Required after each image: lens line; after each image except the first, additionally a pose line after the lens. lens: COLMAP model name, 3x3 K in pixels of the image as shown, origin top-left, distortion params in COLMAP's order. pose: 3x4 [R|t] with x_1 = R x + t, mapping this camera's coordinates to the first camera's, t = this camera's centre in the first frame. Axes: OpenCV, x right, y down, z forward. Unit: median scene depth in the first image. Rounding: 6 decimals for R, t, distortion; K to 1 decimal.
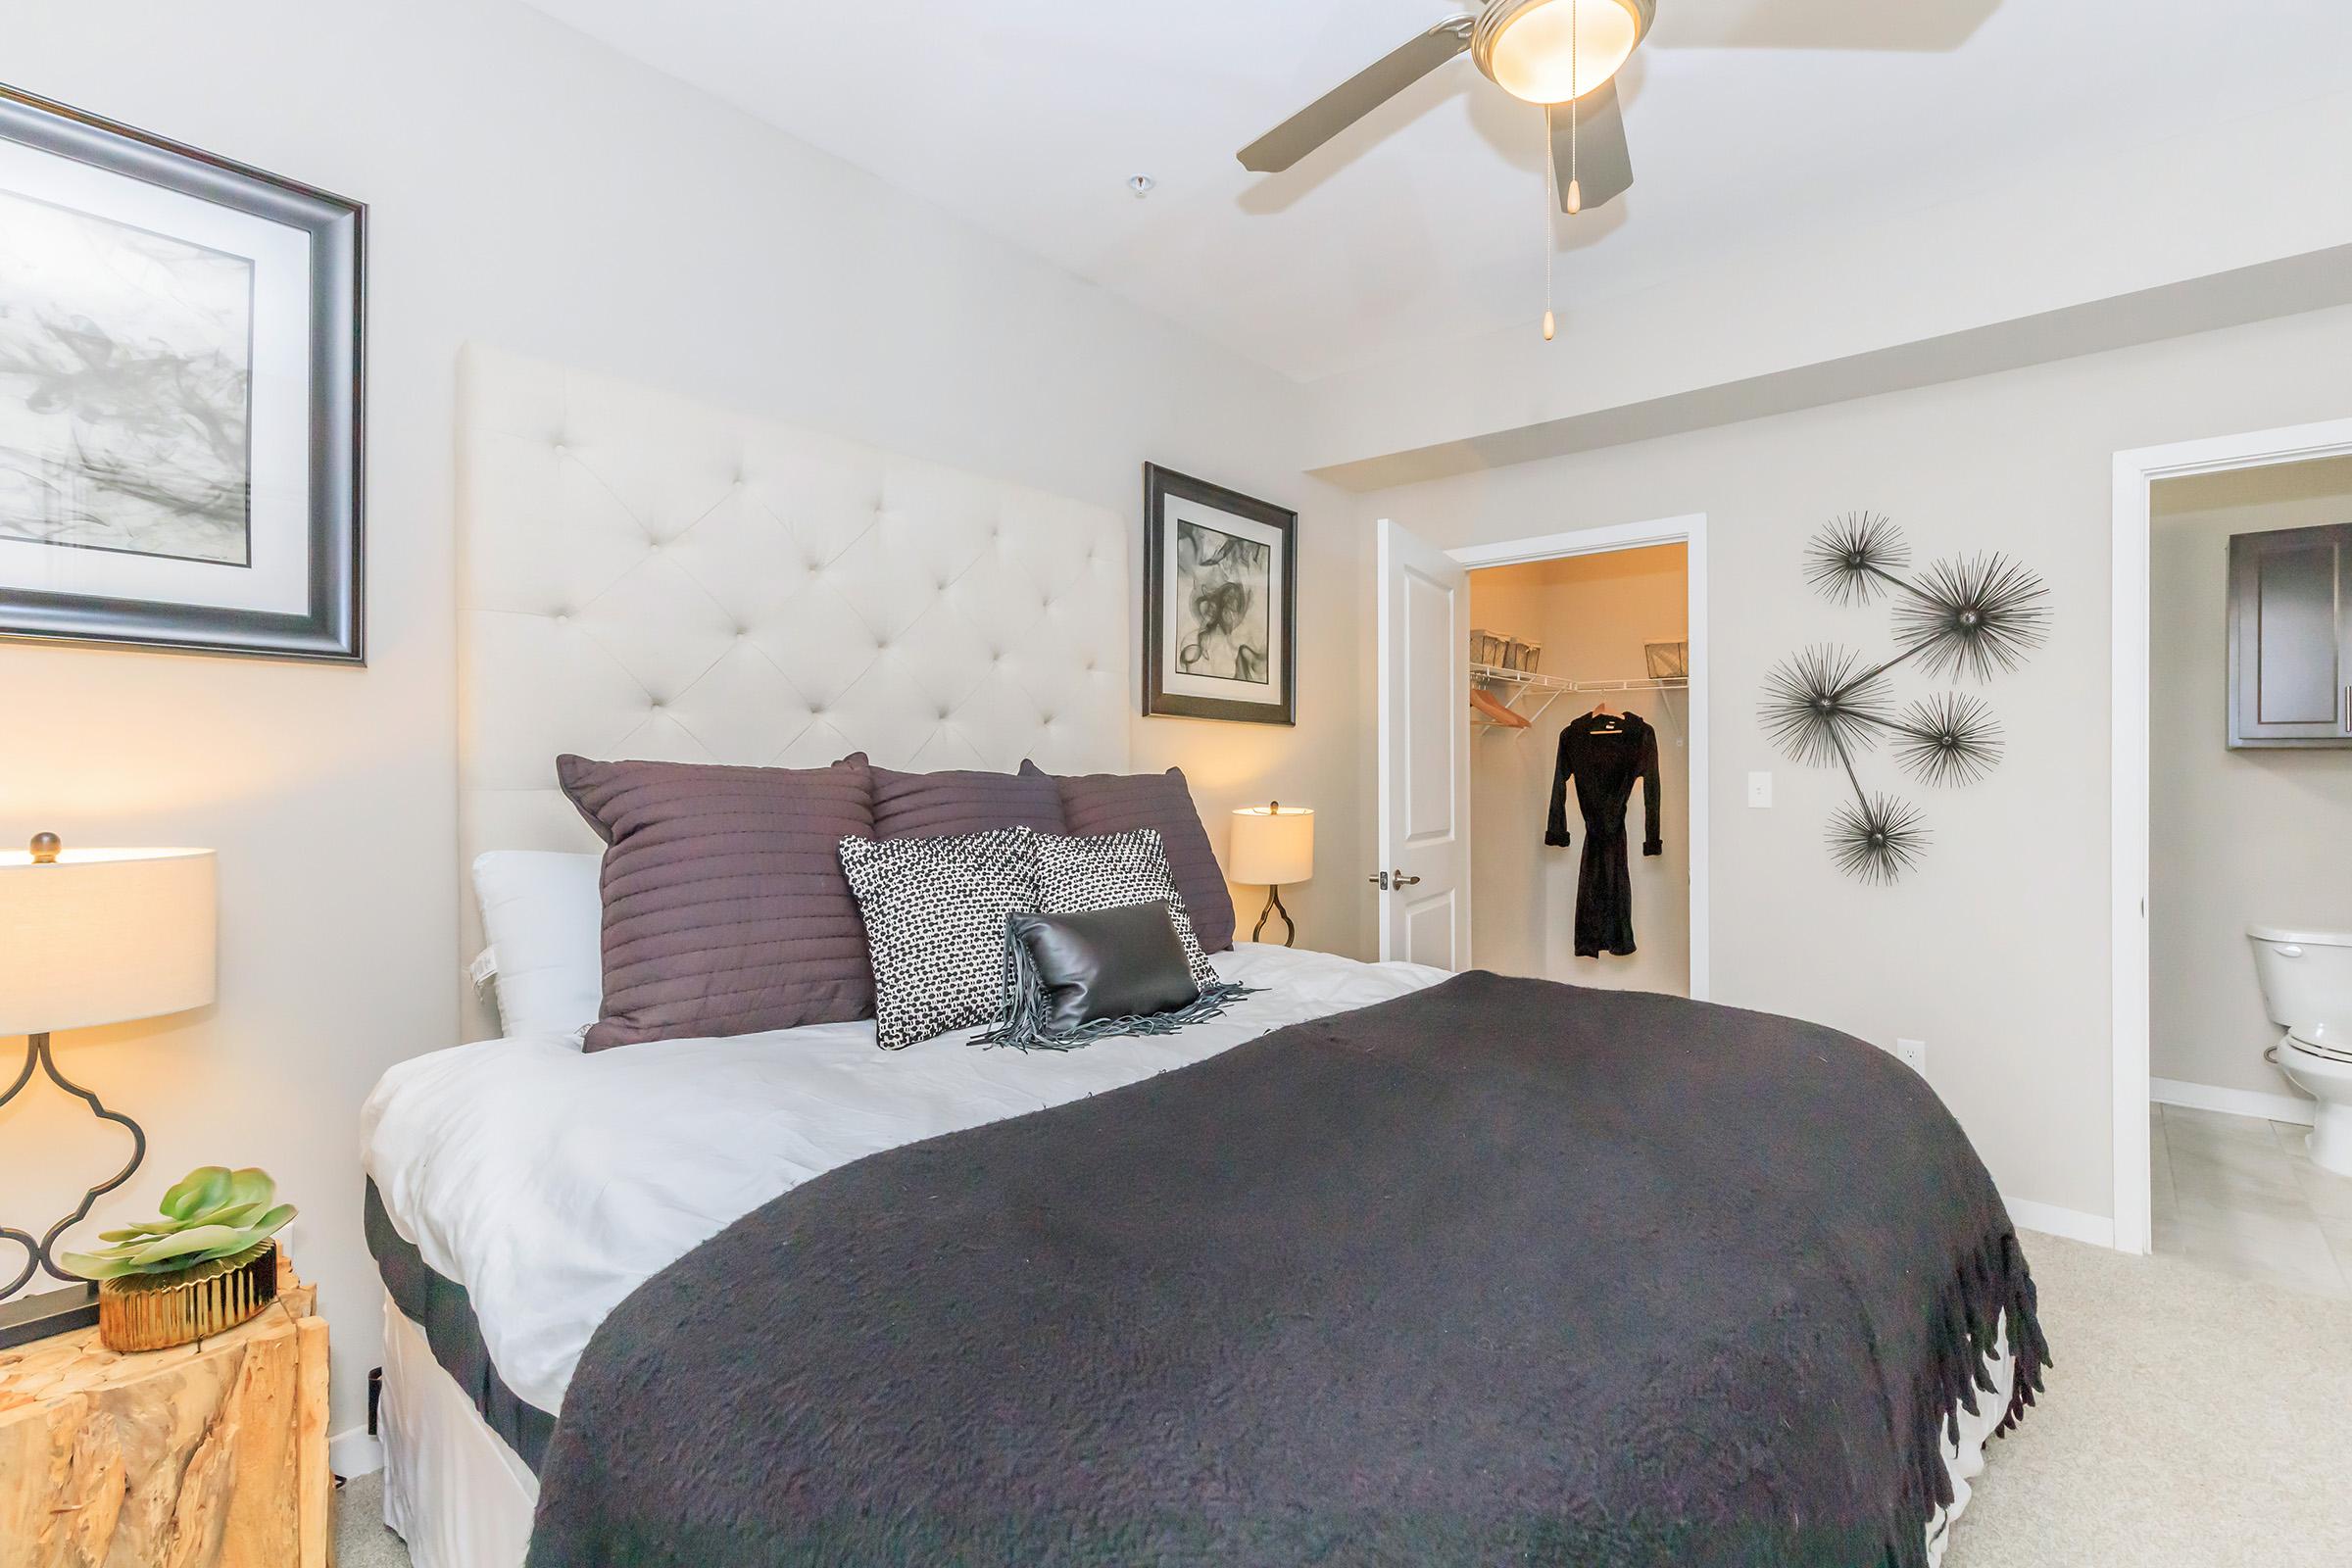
lens RADIAL K [[1065.5, 0, 1169.3], [0, 1065.5, 769.0], [0, 0, 1]] dist [-0.000802, -0.001443]
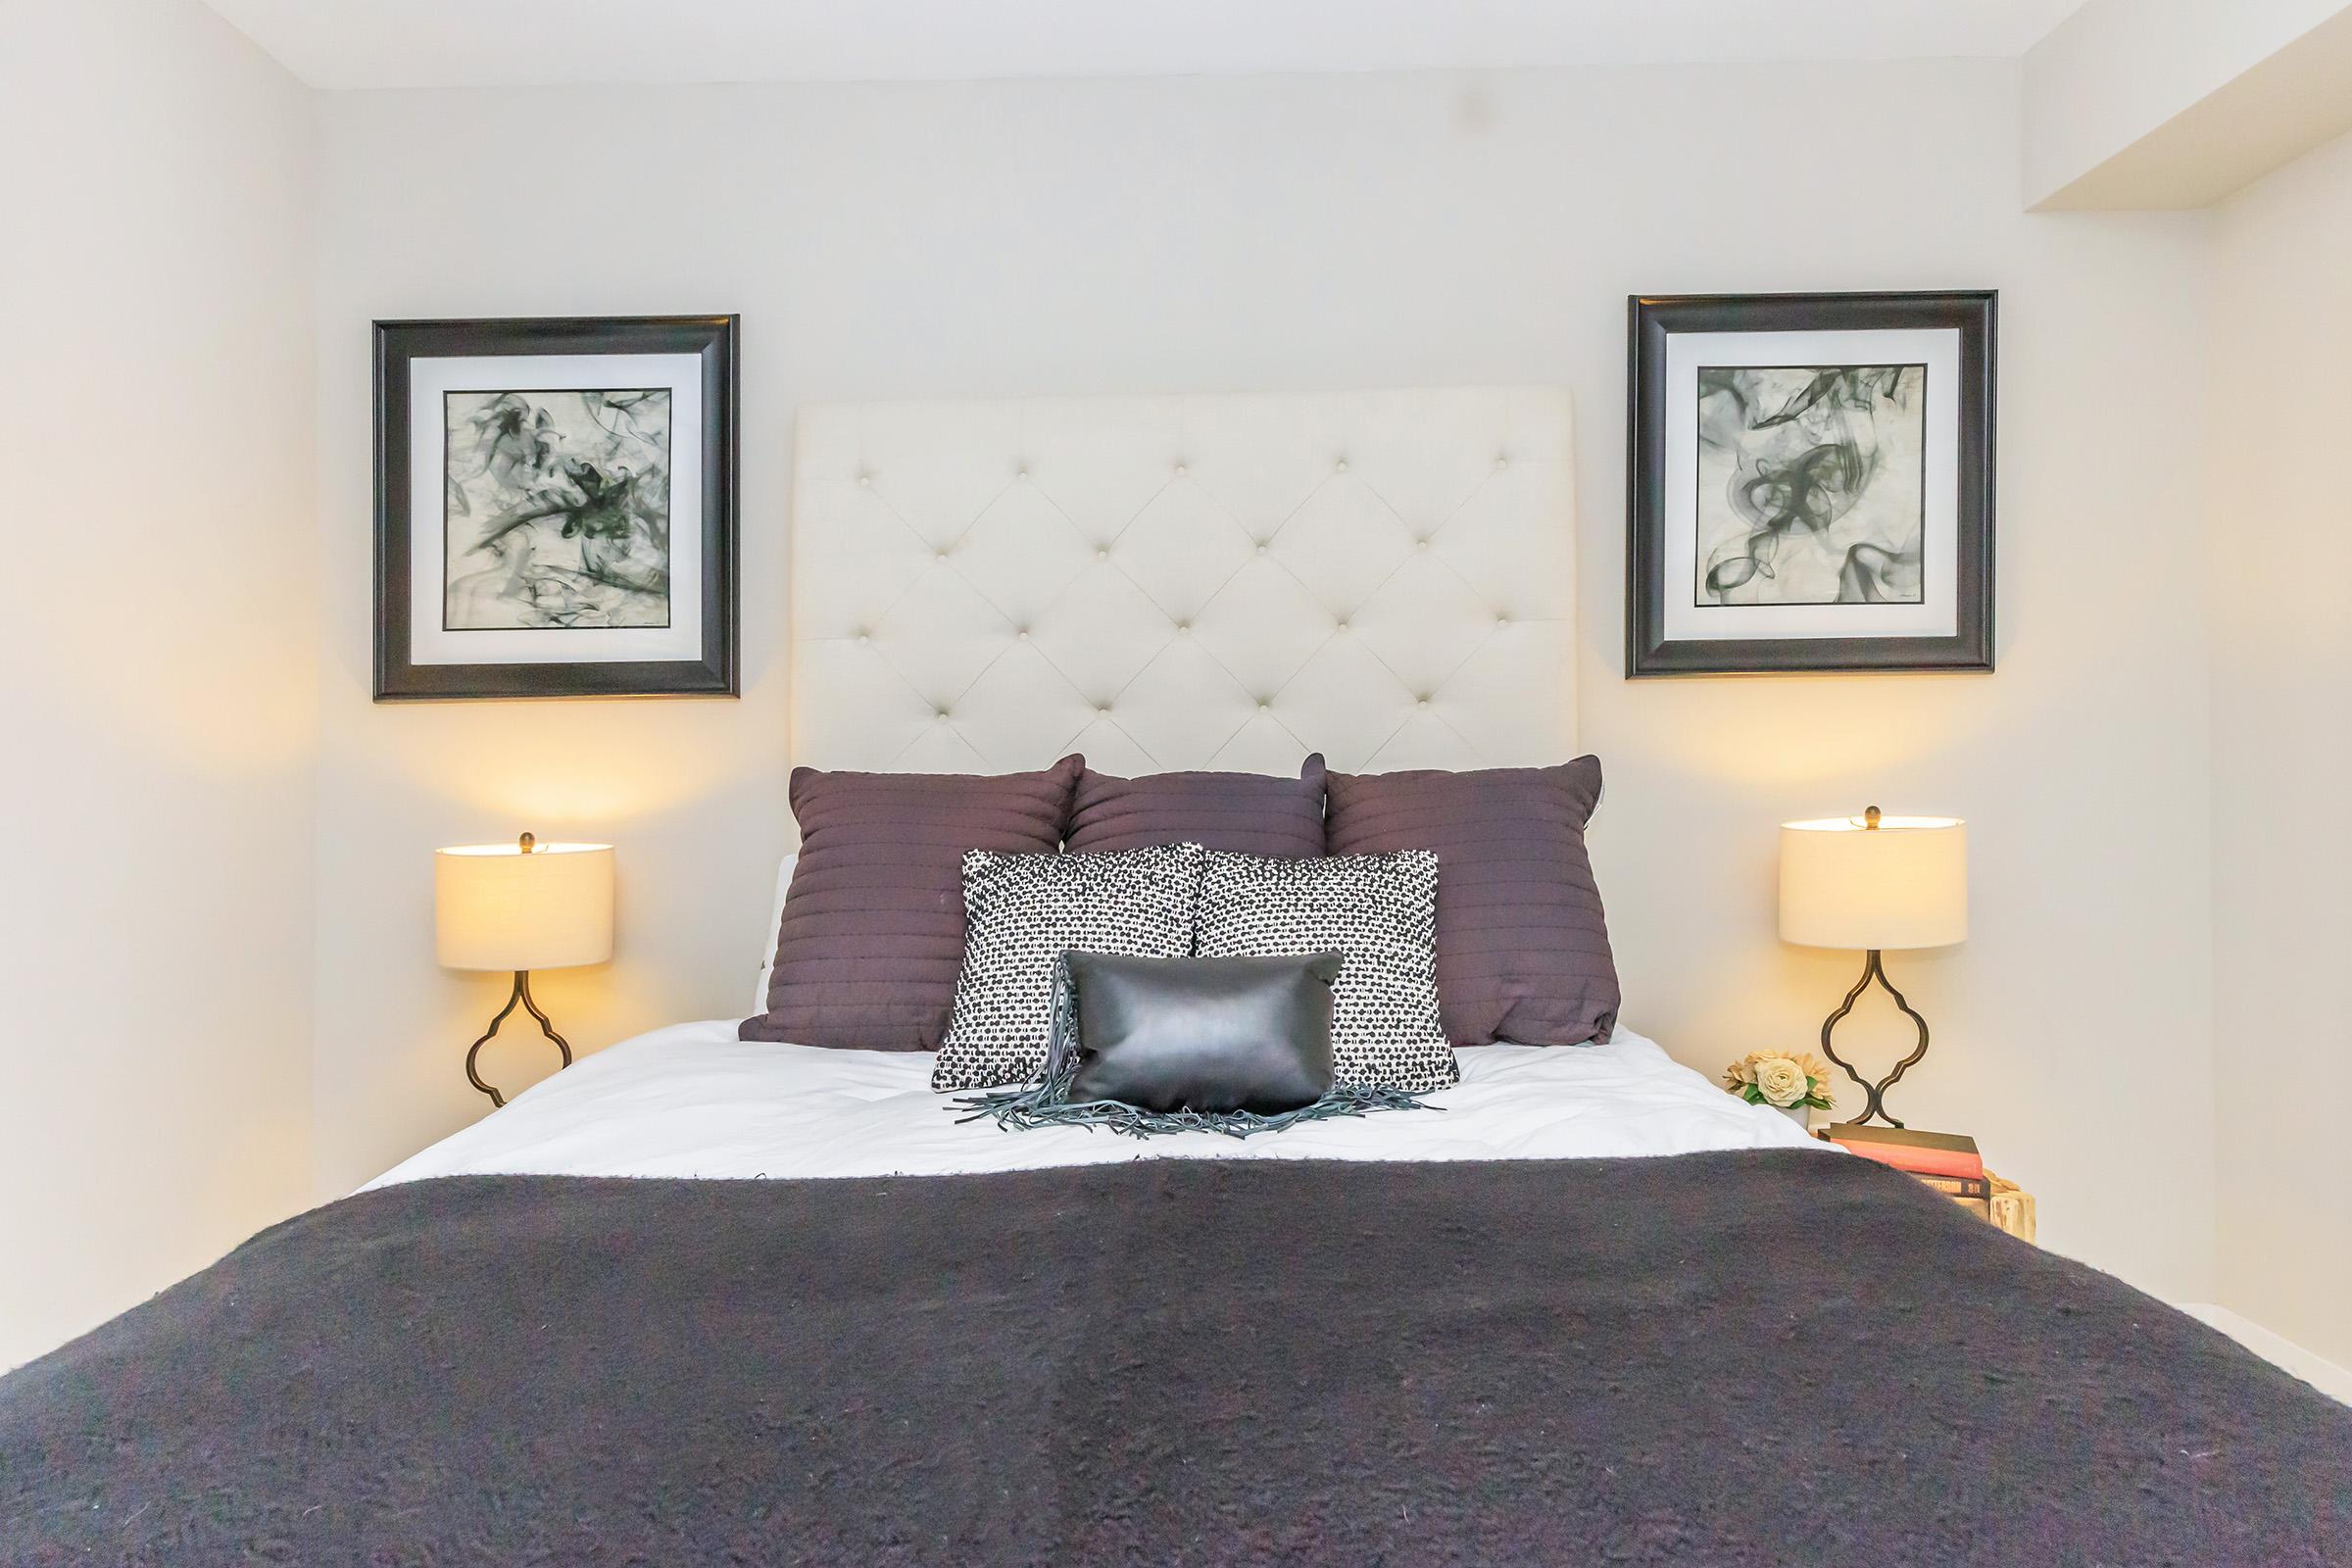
lens RADIAL K [[1241.7, 0, 1180.7], [0, 1241.7, 766.9], [0, 0, 1]] dist [-0.004045, -0.001288]
pose [[0.647418, -0.022120, -0.761814, 0.370517], [0.027510, 0.999606, -0.005645, 0.002461], [0.761638, -0.017303, 0.647772, 0.272493]]
